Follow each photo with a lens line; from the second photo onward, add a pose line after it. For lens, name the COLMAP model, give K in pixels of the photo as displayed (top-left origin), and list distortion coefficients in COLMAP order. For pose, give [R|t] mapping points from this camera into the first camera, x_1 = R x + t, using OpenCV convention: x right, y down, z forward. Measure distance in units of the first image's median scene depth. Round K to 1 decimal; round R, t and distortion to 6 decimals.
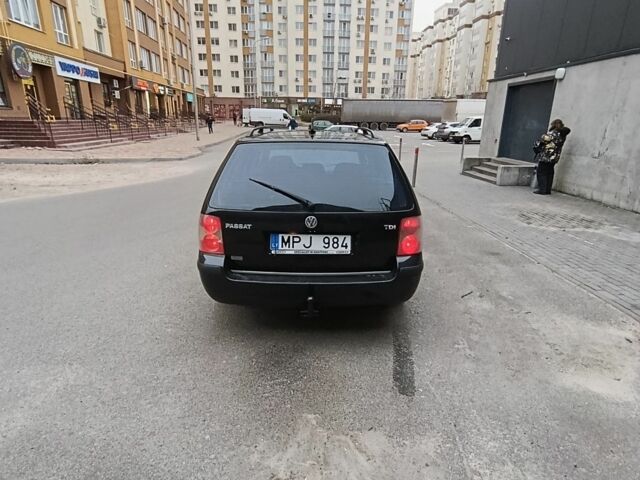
lens RADIAL K [[389.4, 0, 318.0], [0, 389.4, 242.5], [0, 0, 1]] dist [0.008530, 0.006631]
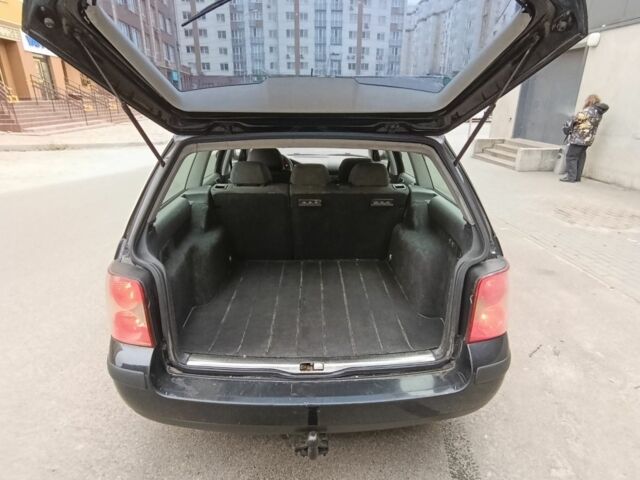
lens RADIAL K [[389.4, 0, 319.6], [0, 389.4, 240.7], [0, 0, 1]] dist [0.008530, 0.006631]
pose [[0.999719, -0.016197, 0.017314, -0.002497], [0.015402, 0.998864, 0.045097, -0.024750], [-0.018024, -0.044818, 0.998833, 0.082076]]
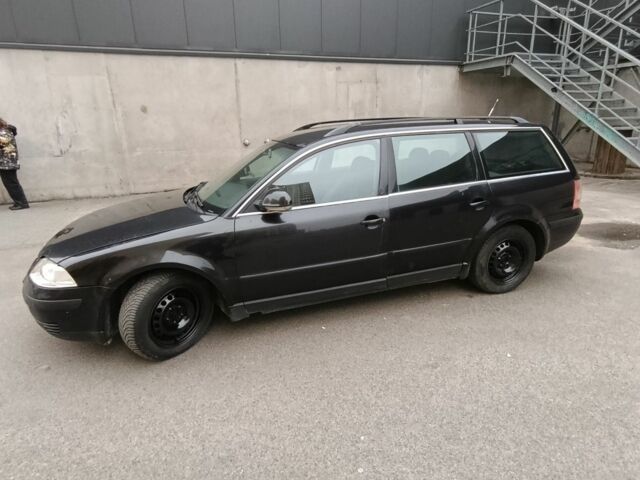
lens RADIAL K [[389.4, 0, 321.4], [0, 389.4, 238.0], [0, 0, 1]] dist [0.008530, 0.006631]
pose [[-0.325738, -0.288976, 0.900215, -0.233866], [0.296943, 0.872697, 0.387589, -0.124817], [-0.897619, 0.393565, -0.198461, 0.390348]]
